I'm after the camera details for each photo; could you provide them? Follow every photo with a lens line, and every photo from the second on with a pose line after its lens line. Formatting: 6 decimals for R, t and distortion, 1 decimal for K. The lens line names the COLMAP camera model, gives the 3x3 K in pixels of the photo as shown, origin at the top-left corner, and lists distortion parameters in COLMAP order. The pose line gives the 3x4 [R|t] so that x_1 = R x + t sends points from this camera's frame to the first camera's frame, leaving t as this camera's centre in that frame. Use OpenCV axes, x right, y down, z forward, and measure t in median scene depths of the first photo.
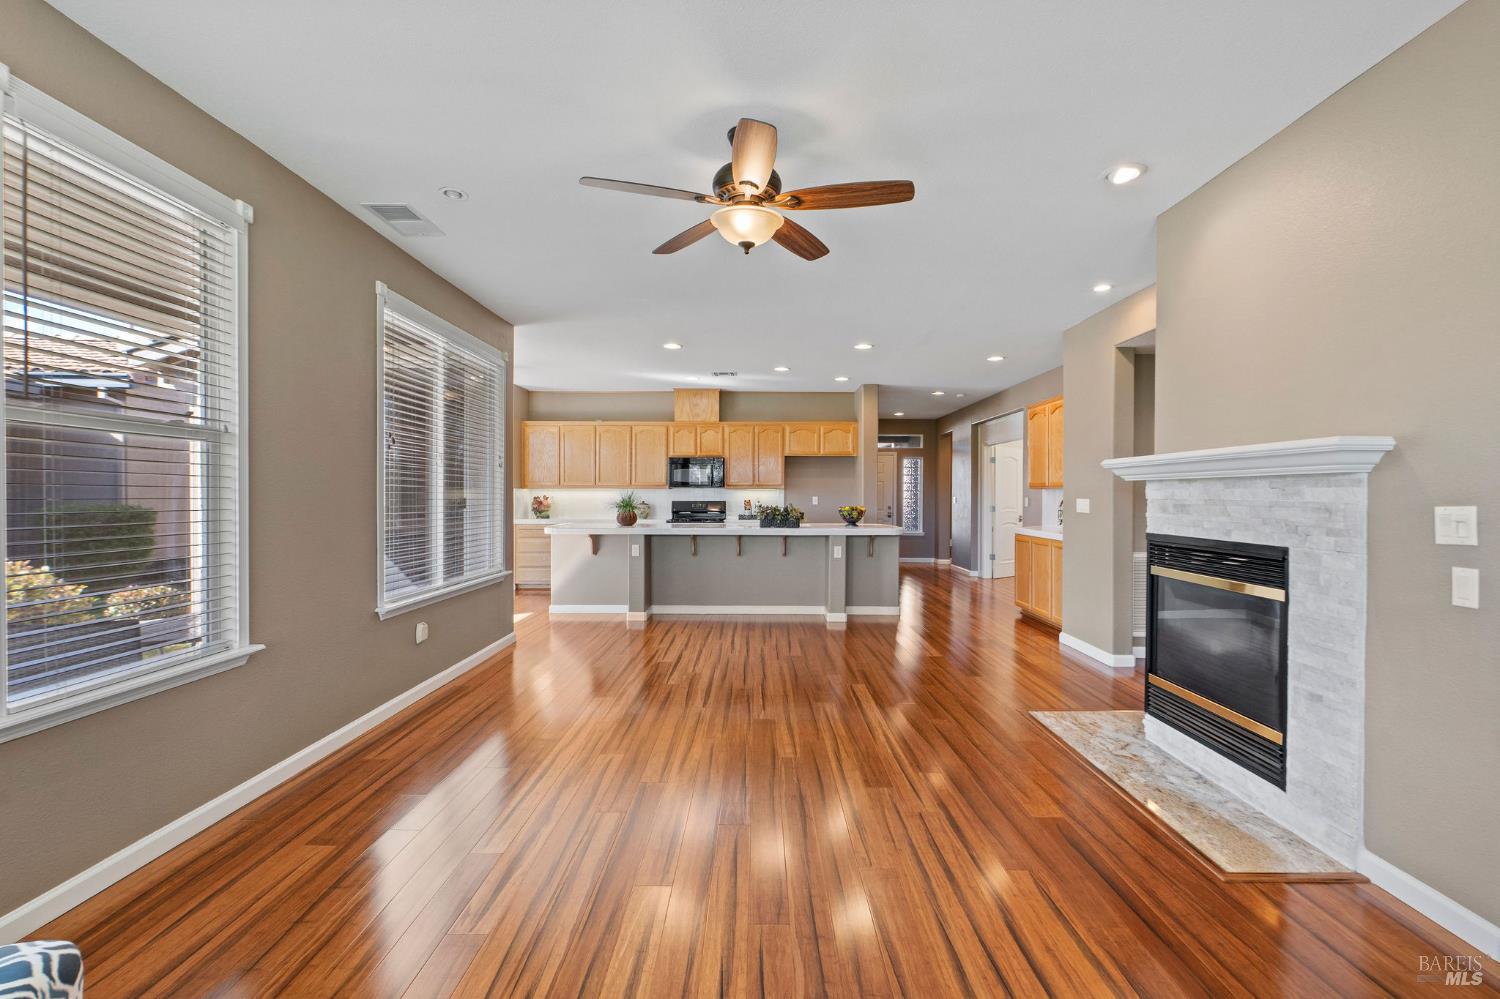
lens RADIAL K [[673.4, 0, 752.8], [0, 673.4, 498.4], [0, 0, 1]] dist [-0.005054, 0.002144]
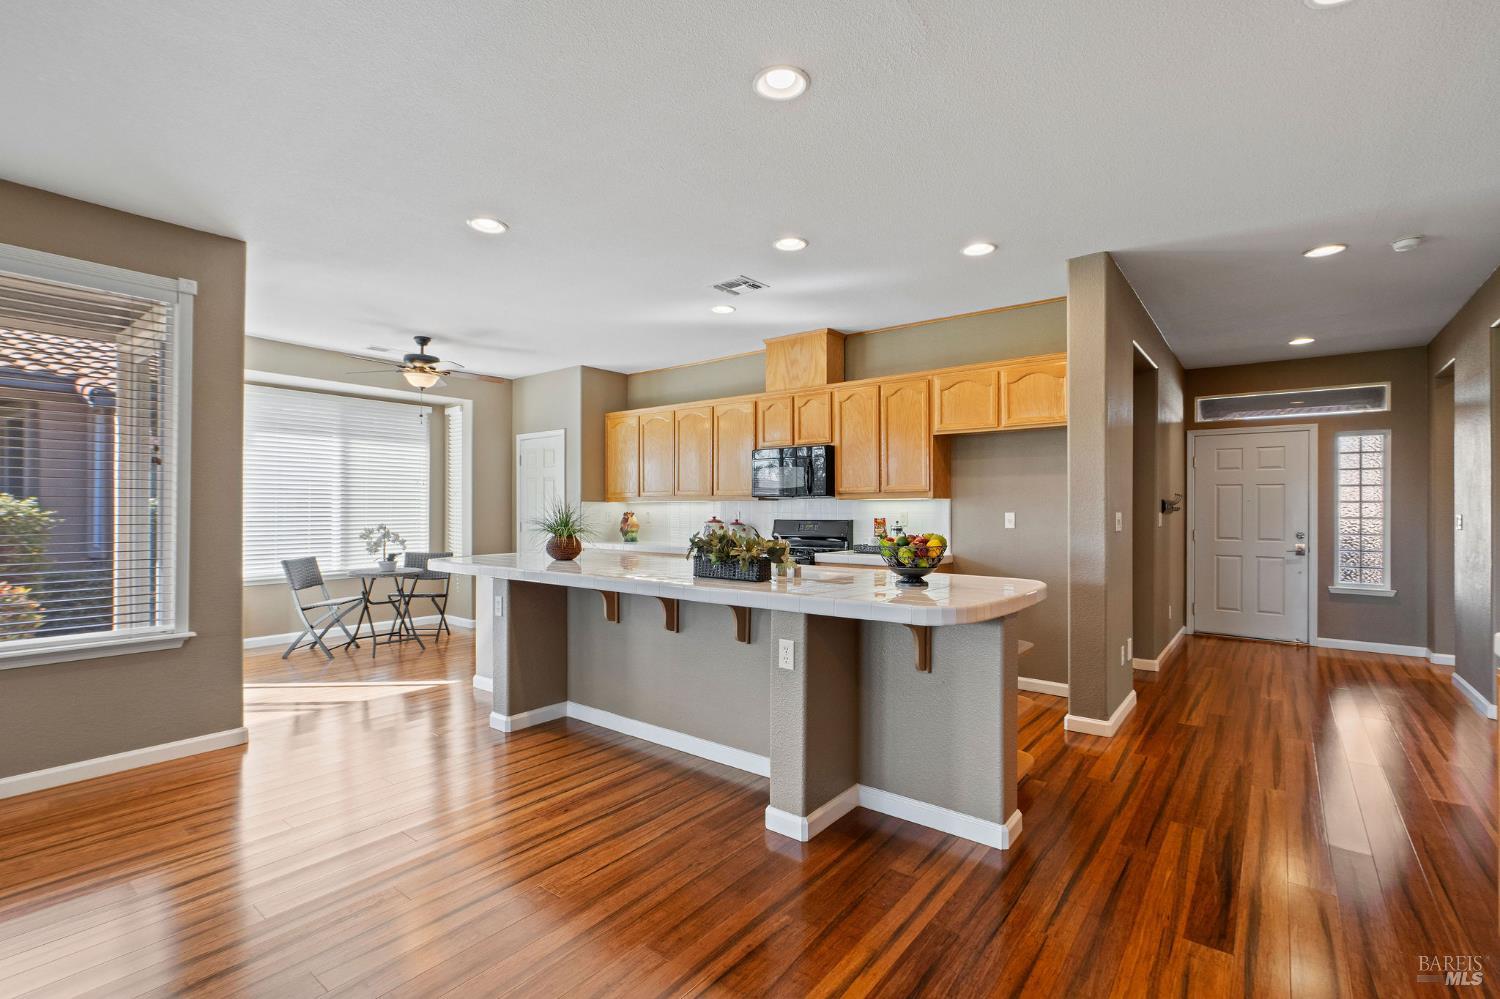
lens RADIAL K [[673.4, 0, 760.1], [0, 673.4, 505.0], [0, 0, 1]] dist [-0.005054, 0.002144]
pose [[0.796153, -0.006162, -0.605064, 0.555470], [-0.003531, 0.999884, -0.014828, -0.000427], [0.605085, 0.013942, 0.796039, 1.079044]]
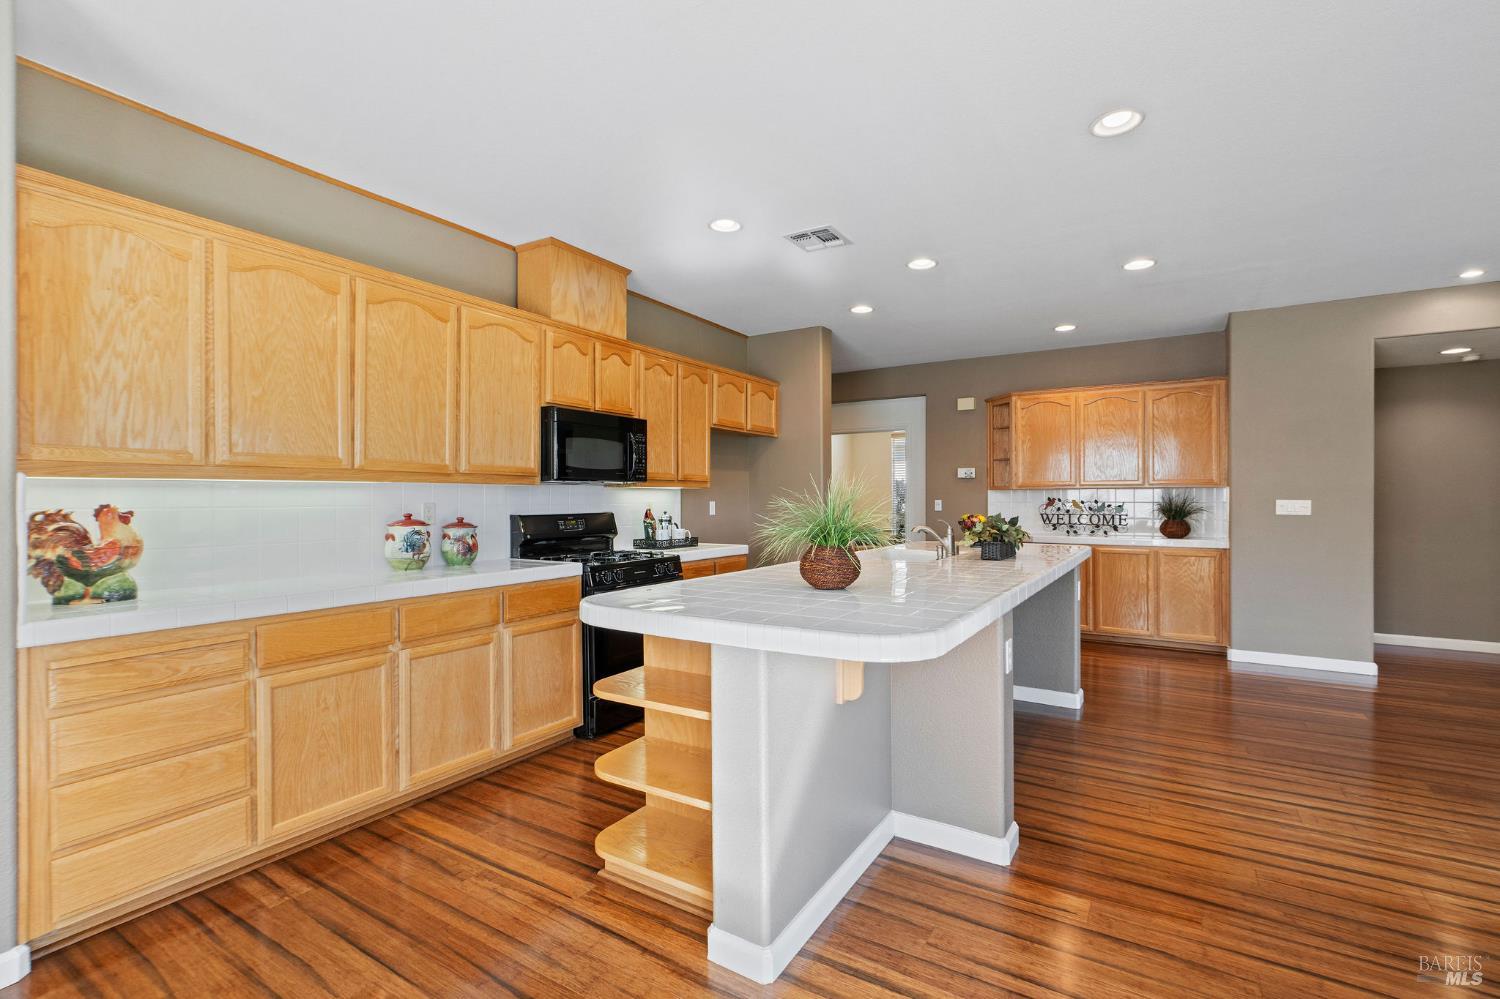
lens RADIAL K [[673.4, 0, 761.9], [0, 673.4, 500.3], [0, 0, 1]] dist [-0.005054, 0.002144]
pose [[0.518063, -0.007353, 0.855311, -0.859600], [0.009584, 0.999950, 0.002791, -0.010224], [-0.855289, 0.006751, 0.518108, 1.472810]]
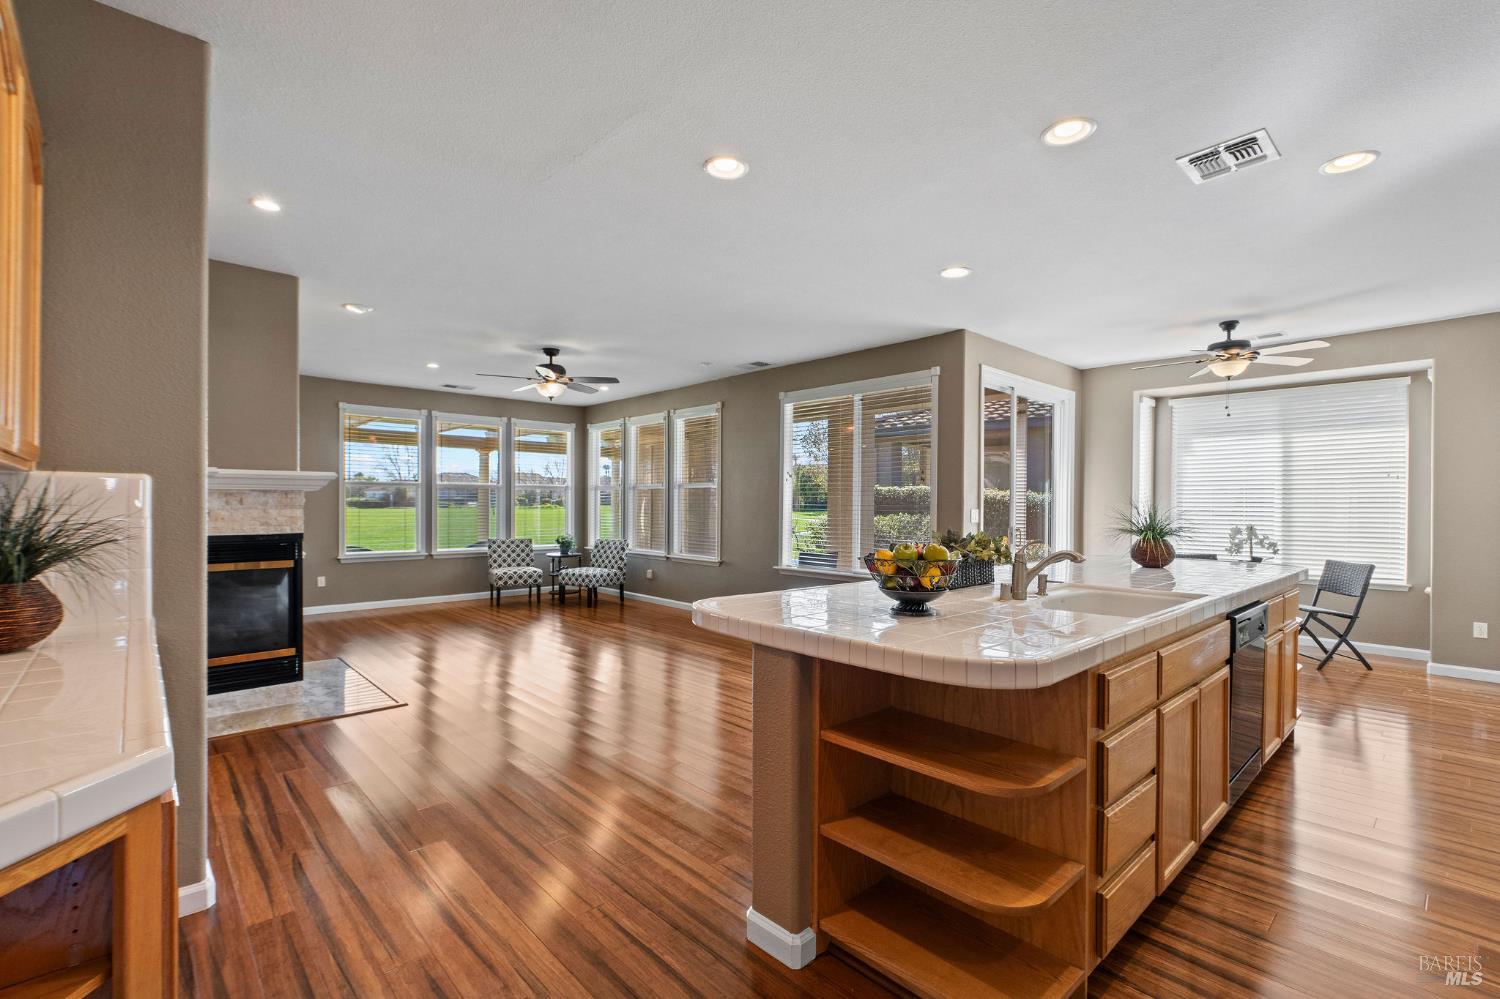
lens RADIAL K [[673.4, 0, 753.1], [0, 673.4, 508.0], [0, 0, 1]] dist [-0.005054, 0.002144]
pose [[-0.727198, -0.003784, -0.686417, 0.686884], [-0.010826, 0.999924, 0.005958, -0.008942], [0.686342, 0.011764, -0.727183, 2.016171]]
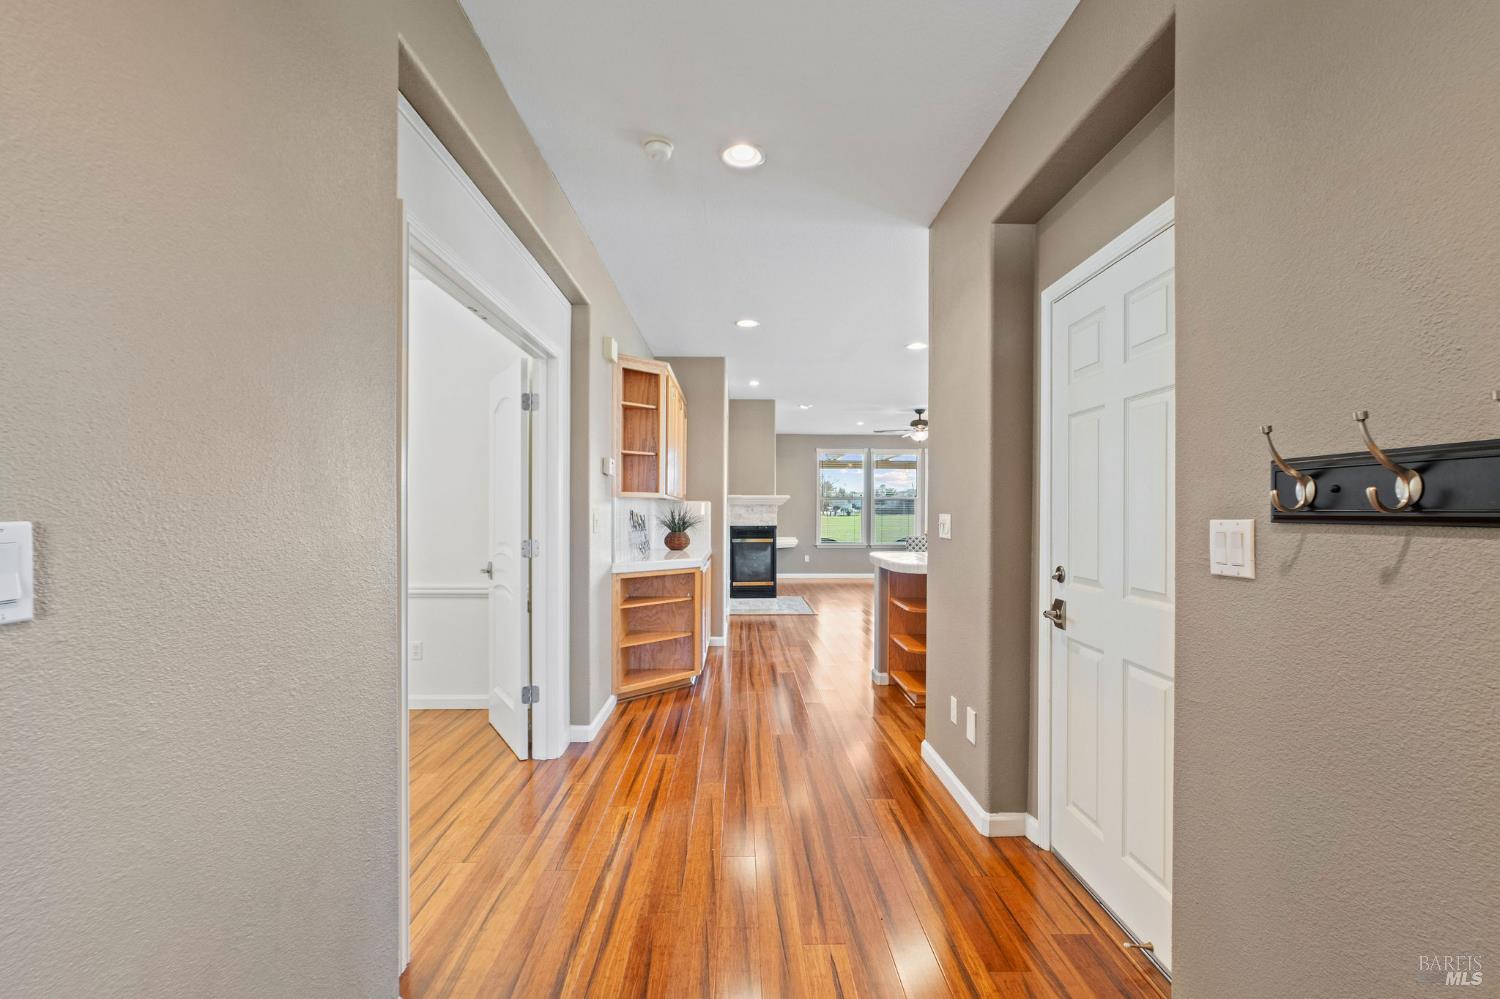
lens RADIAL K [[673.4, 0, 738.0], [0, 673.4, 500.1], [0, 0, 1]] dist [-0.005054, 0.002144]
pose [[-0.999914, -0.007183, -0.011003, 0.625584], [-0.007074, 0.999926, -0.009934, -0.014961], [0.011074, -0.009856, -0.999890, 2.875853]]
